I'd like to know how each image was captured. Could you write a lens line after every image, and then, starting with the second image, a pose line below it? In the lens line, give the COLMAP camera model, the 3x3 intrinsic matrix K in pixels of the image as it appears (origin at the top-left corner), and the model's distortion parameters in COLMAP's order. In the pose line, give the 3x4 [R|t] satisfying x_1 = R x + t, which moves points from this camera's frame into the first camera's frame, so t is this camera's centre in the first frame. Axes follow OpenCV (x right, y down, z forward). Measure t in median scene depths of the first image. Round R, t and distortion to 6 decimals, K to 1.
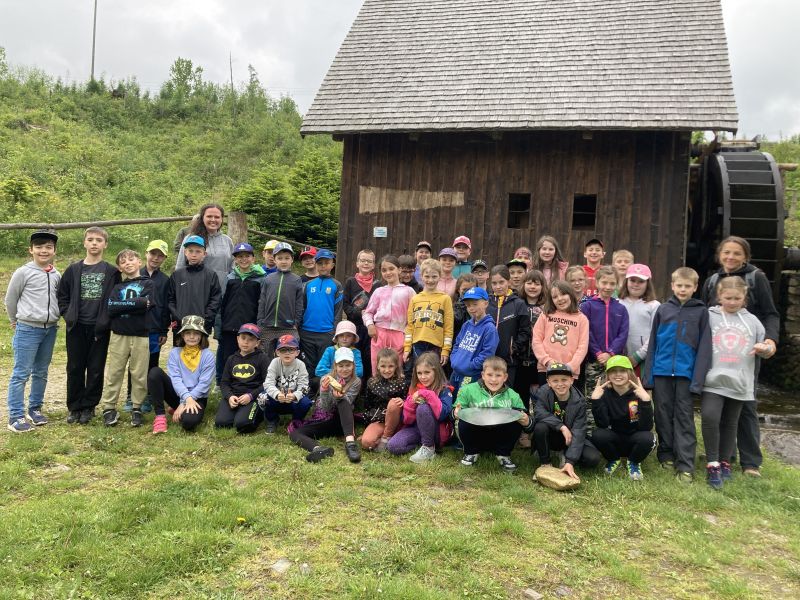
lens RADIAL K [[658.2, 0, 394.6], [0, 658.2, 300.0], [0, 0, 1]] dist [0.015571, -0.042842]
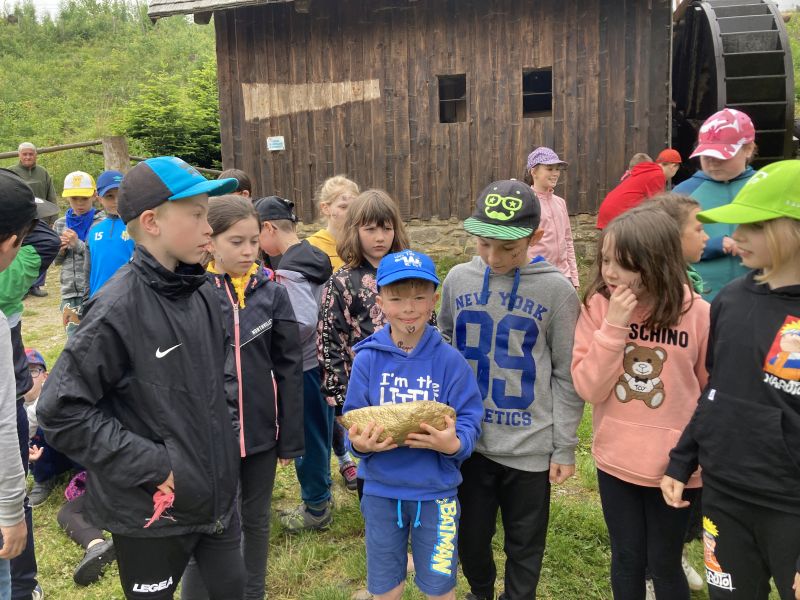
lens RADIAL K [[658.2, 0, 404.8], [0, 658.2, 292.0], [0, 0, 1]] dist [0.015571, -0.042842]
pose [[0.992736, -0.101878, 0.064000, 0.062131], [0.093918, 0.988680, 0.117013, -0.009150], [-0.075196, -0.110153, 0.991066, 0.225476]]
